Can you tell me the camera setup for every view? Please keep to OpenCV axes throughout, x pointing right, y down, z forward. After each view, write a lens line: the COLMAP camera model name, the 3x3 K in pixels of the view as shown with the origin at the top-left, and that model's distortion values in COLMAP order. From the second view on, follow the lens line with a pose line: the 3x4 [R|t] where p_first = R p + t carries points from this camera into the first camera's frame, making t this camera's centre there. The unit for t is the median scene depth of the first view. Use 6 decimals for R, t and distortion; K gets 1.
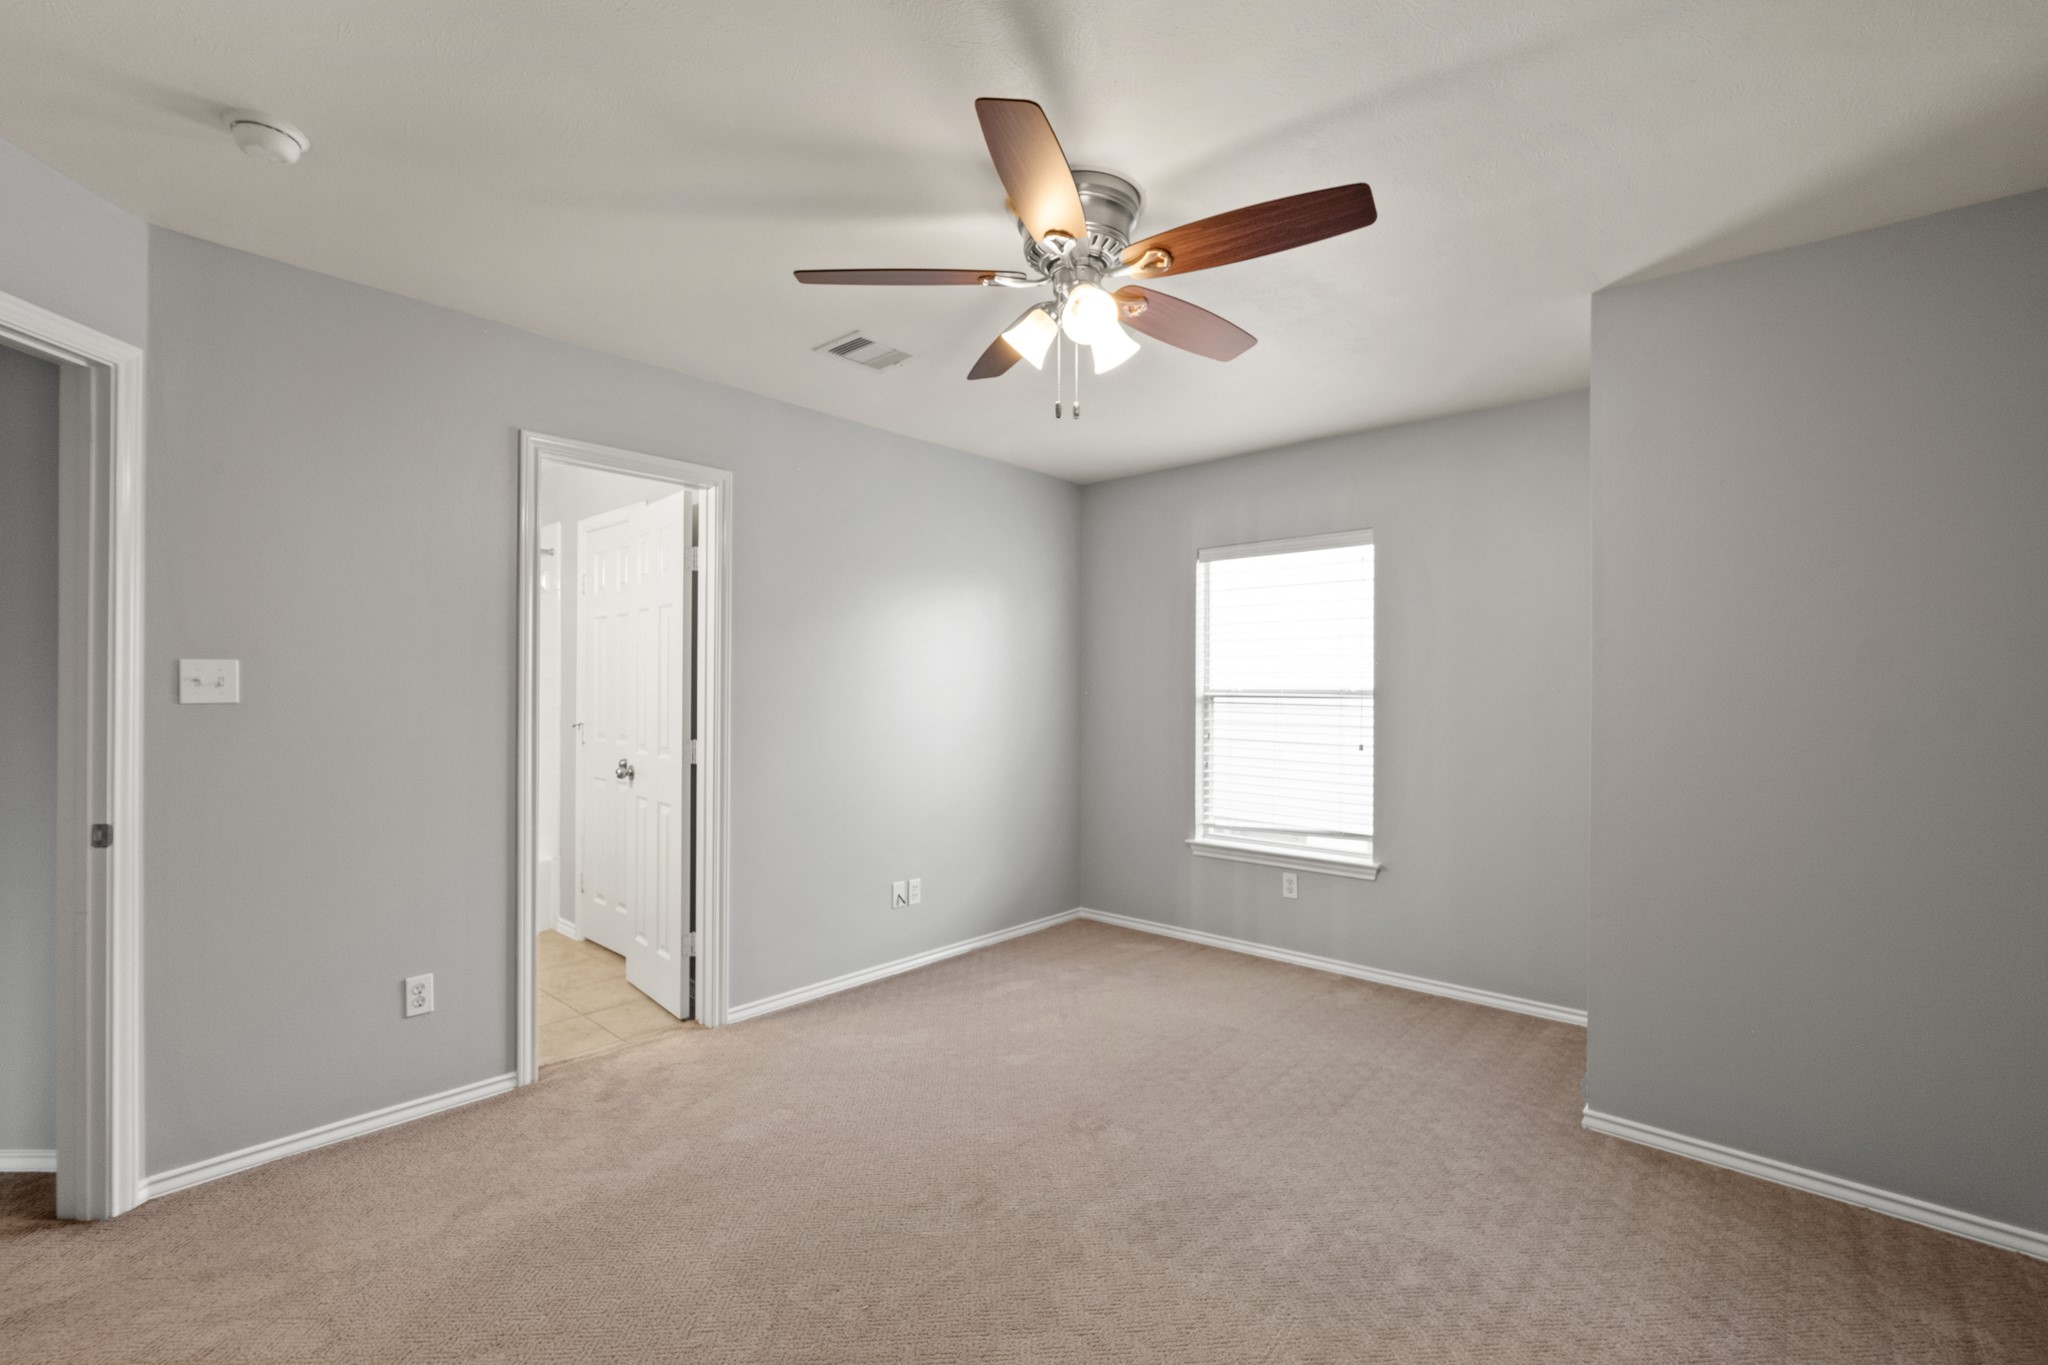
lens RADIAL K [[886.5, 0, 1011.4], [0, 886.5, 685.6], [0, 0, 1]] dist [-0.009625, 0.000807]
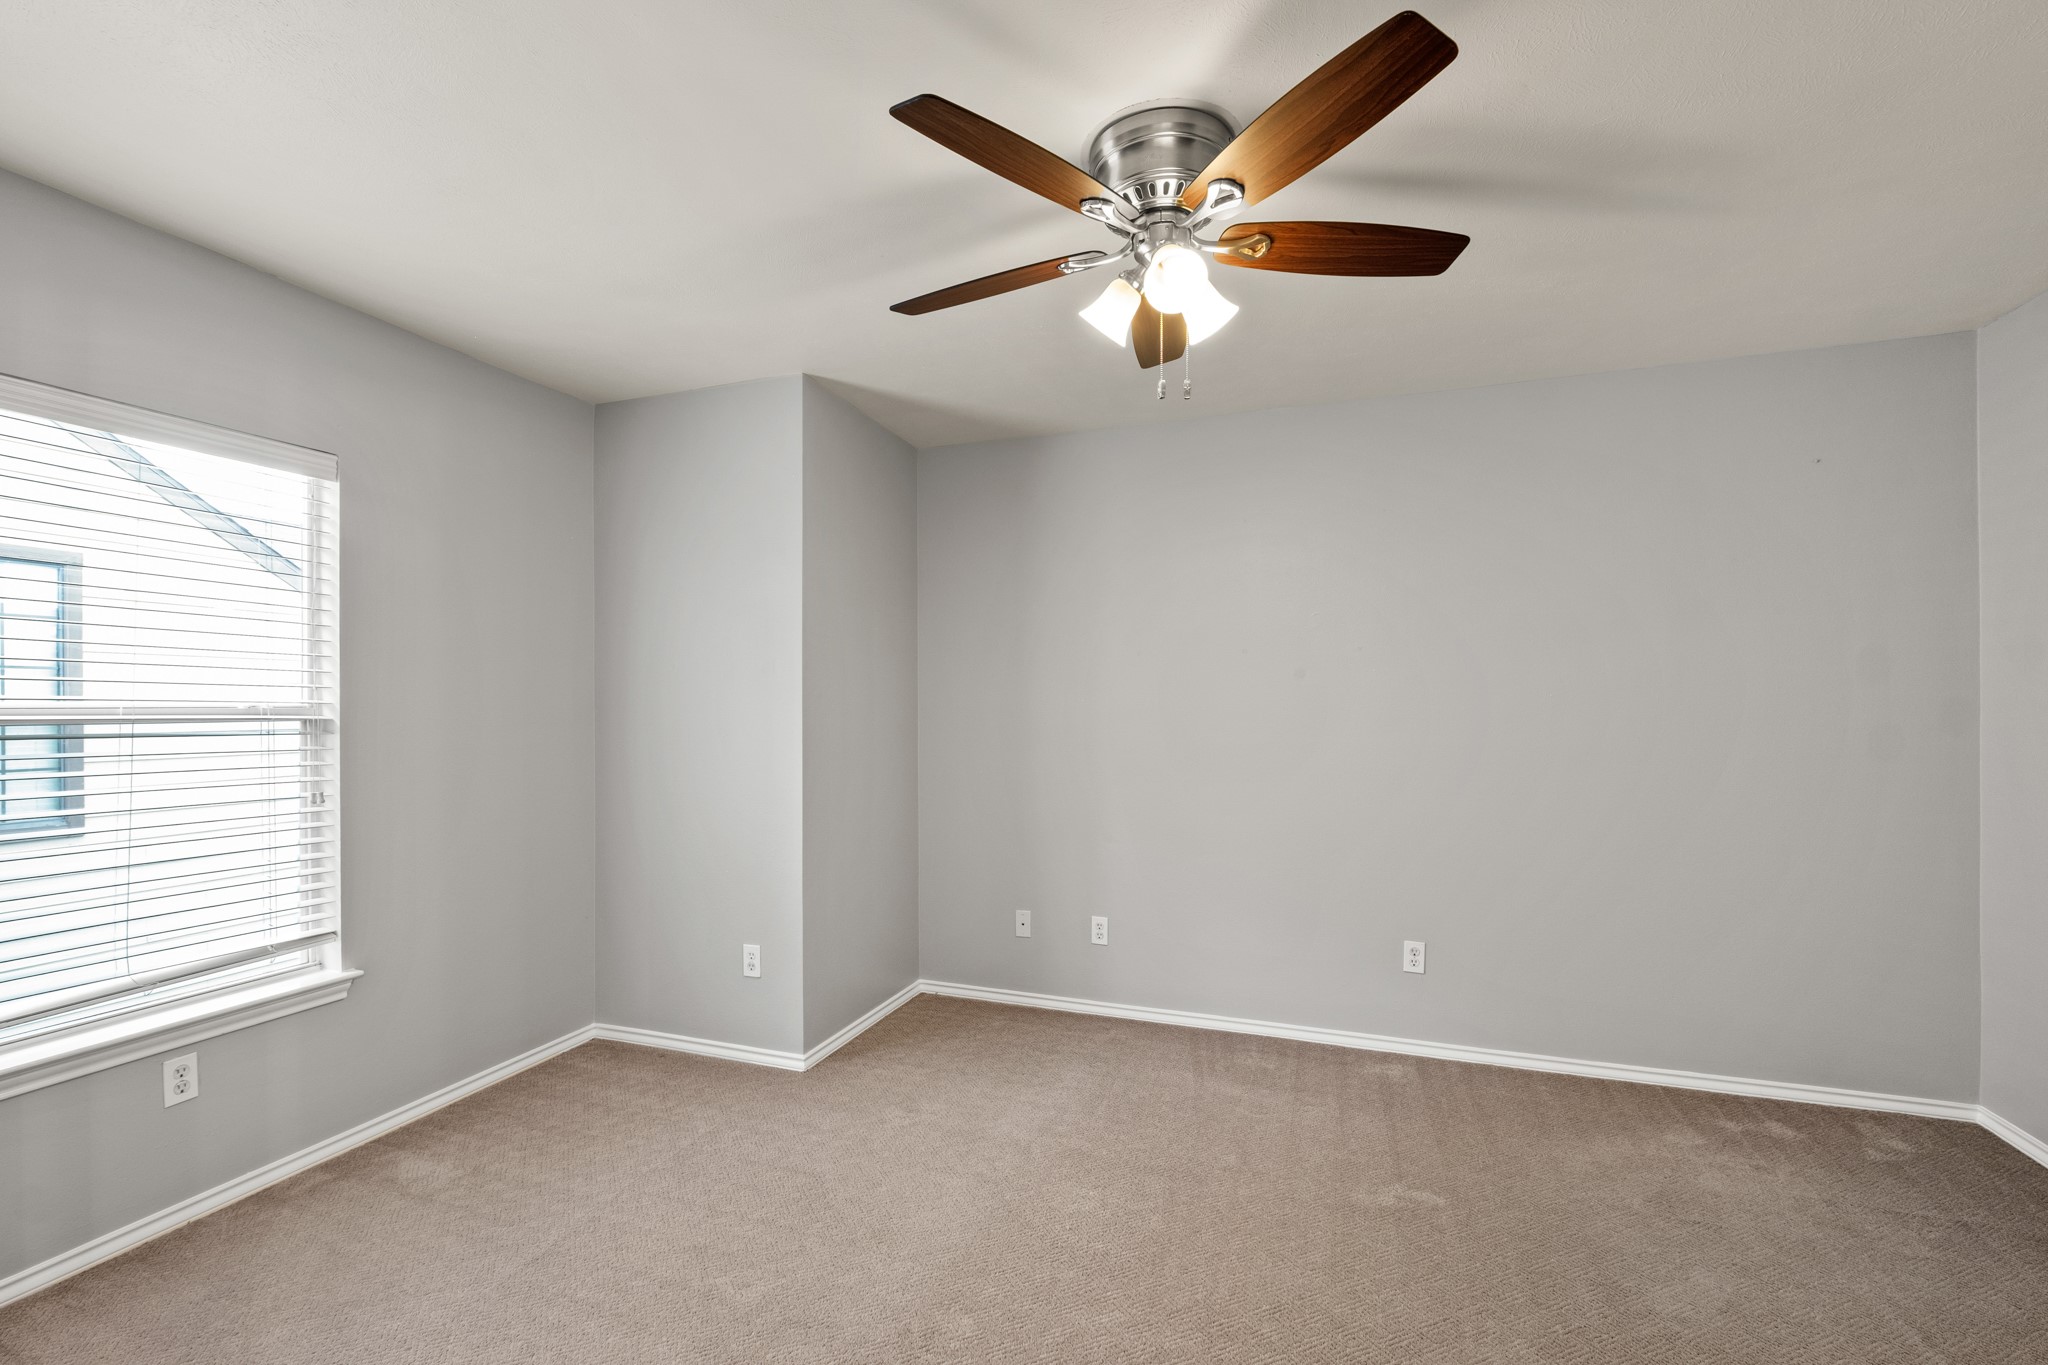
lens RADIAL K [[886.5, 0, 999.8], [0, 886.5, 709.1], [0, 0, 1]] dist [-0.009625, 0.000807]
pose [[-0.361564, -0.008175, 0.932311, -0.368091], [-0.003568, 0.999966, 0.007384, 0.000104], [-0.932340, -0.000657, -0.361581, 0.781609]]
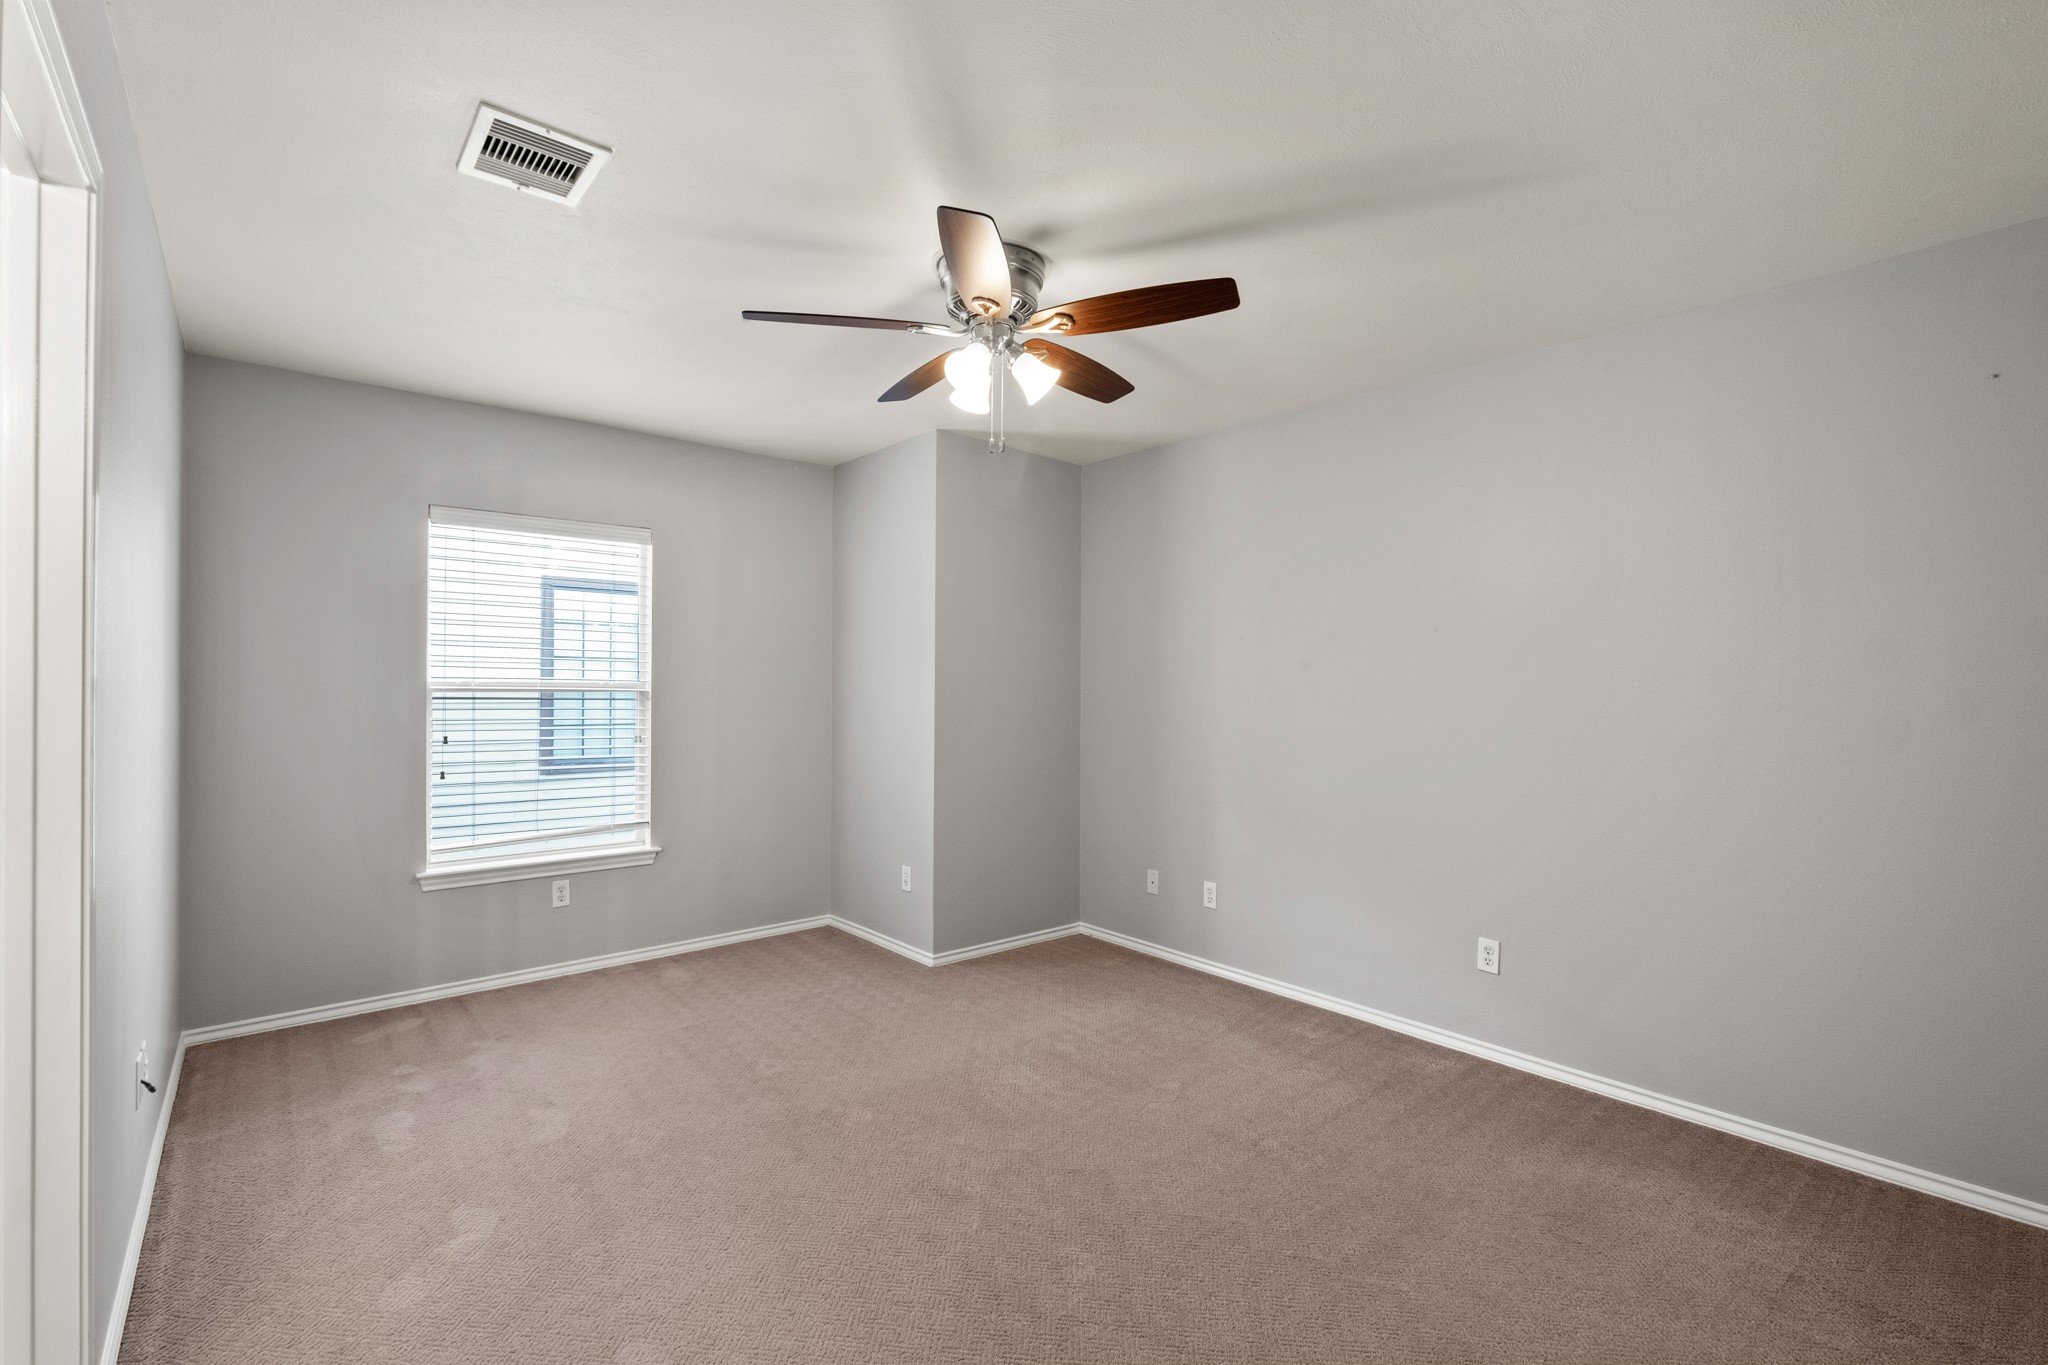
lens RADIAL K [[886.5, 0, 1000.6], [0, 886.5, 687.2], [0, 0, 1]] dist [-0.009625, 0.000807]
pose [[0.139995, -0.005311, 0.990138, -0.573868], [-0.009979, 0.999927, 0.006774, -0.001921], [-0.990102, -0.010829, 0.139932, 0.440852]]
